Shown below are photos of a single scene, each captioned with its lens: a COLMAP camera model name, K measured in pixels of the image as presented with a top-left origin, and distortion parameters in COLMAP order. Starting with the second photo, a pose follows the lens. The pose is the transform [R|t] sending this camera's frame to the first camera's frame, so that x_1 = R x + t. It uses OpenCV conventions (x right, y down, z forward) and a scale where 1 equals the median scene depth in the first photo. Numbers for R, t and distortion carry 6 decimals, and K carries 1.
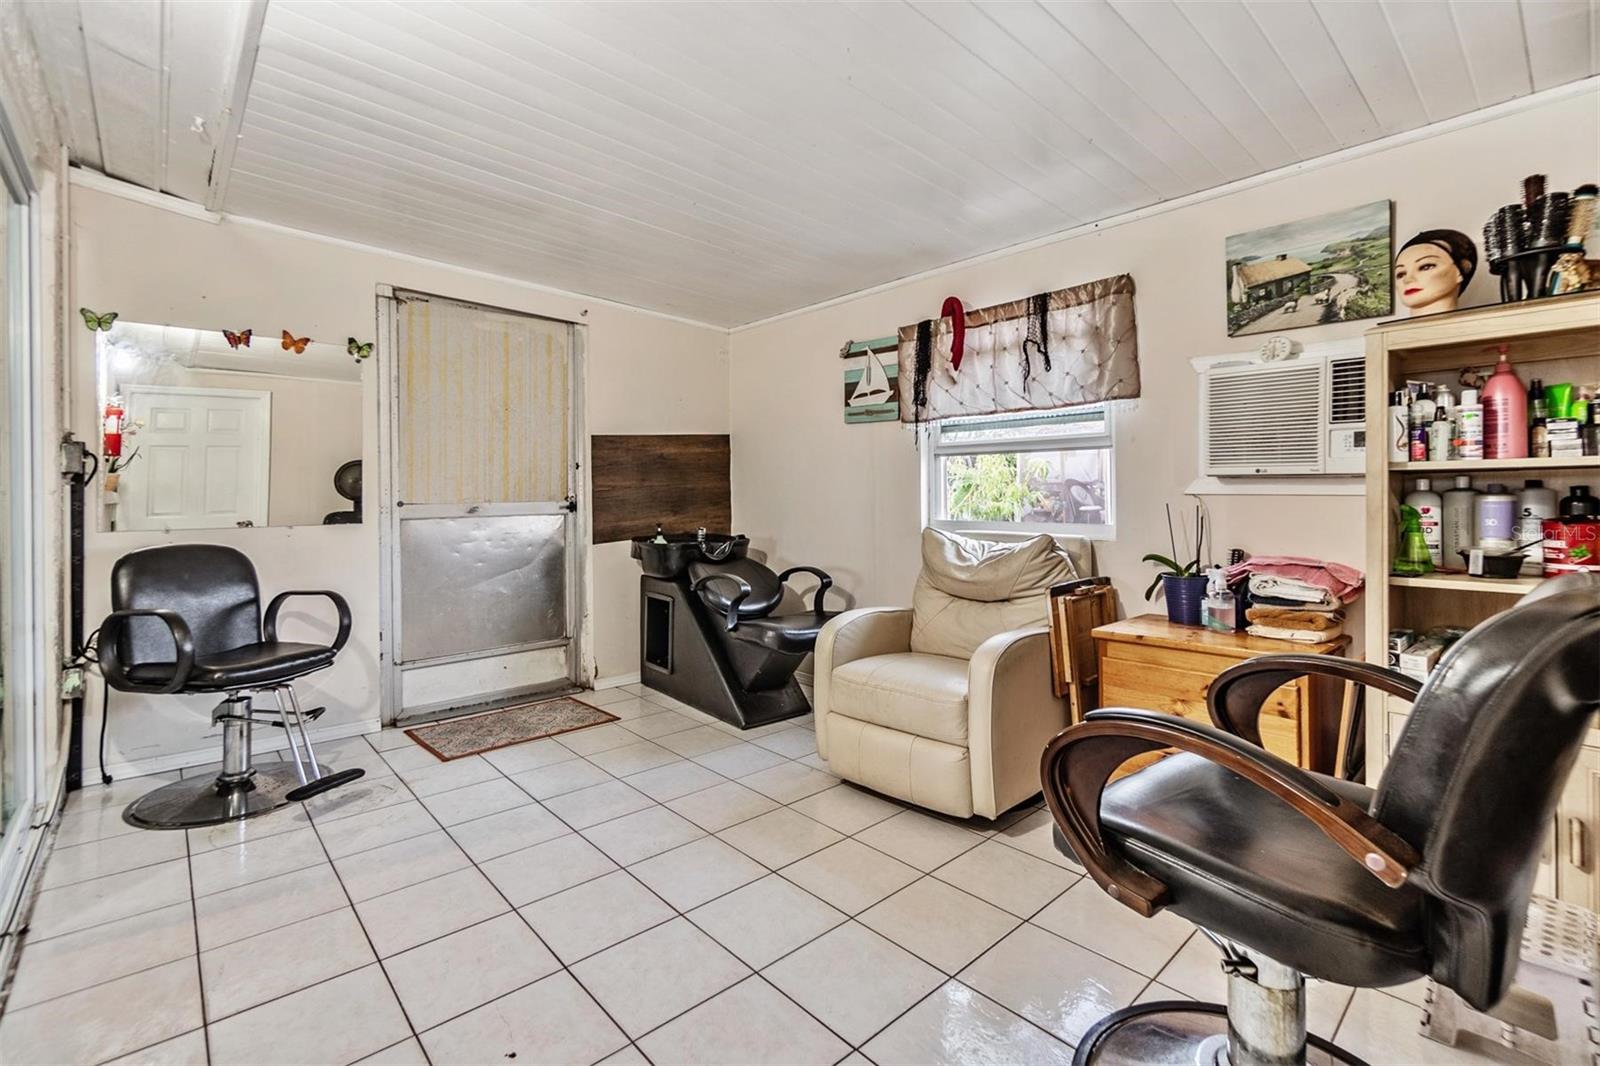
lens RADIAL K [[697.4, 0, 824.4], [0, 697.4, 494.5], [0, 0, 1]] dist [-0.006455, 0.002264]
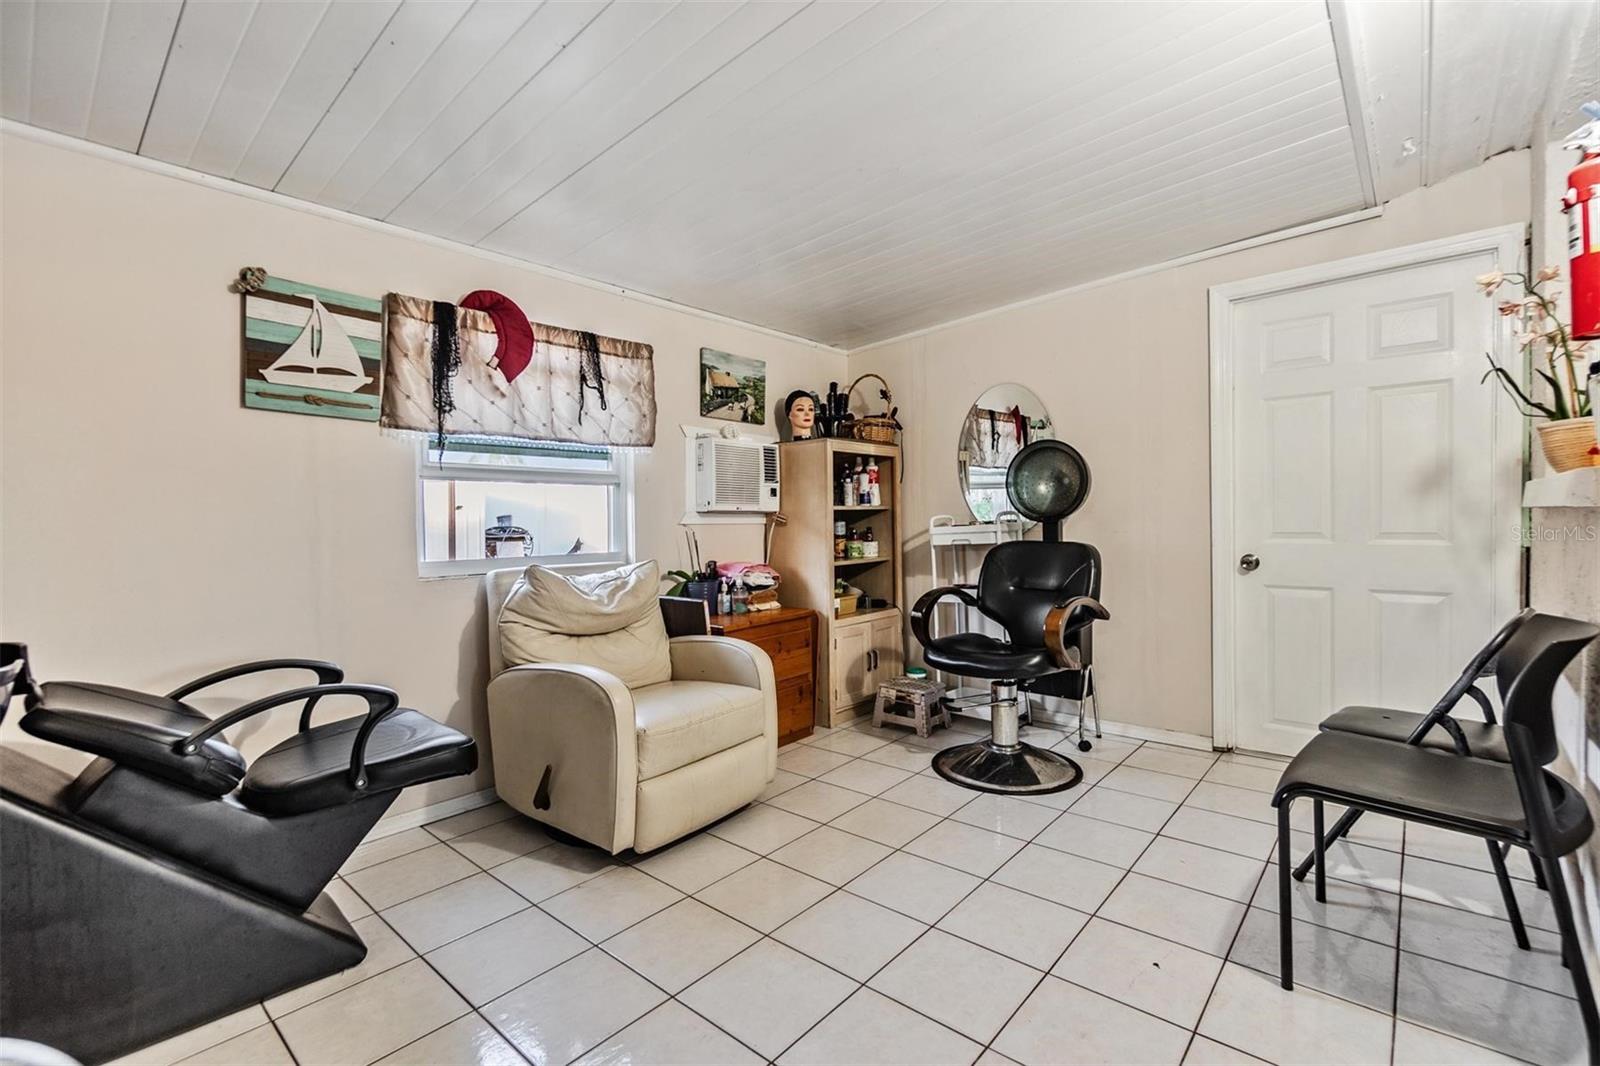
lens RADIAL K [[697.4, 0, 789.7], [0, 697.4, 530.7], [0, 0, 1]] dist [-0.006455, 0.002264]
pose [[-0.075095, -0.007113, 0.997151, -0.771570], [0.020504, 0.999752, 0.008676, 0.004267], [-0.996966, 0.021097, -0.074930, 0.809895]]
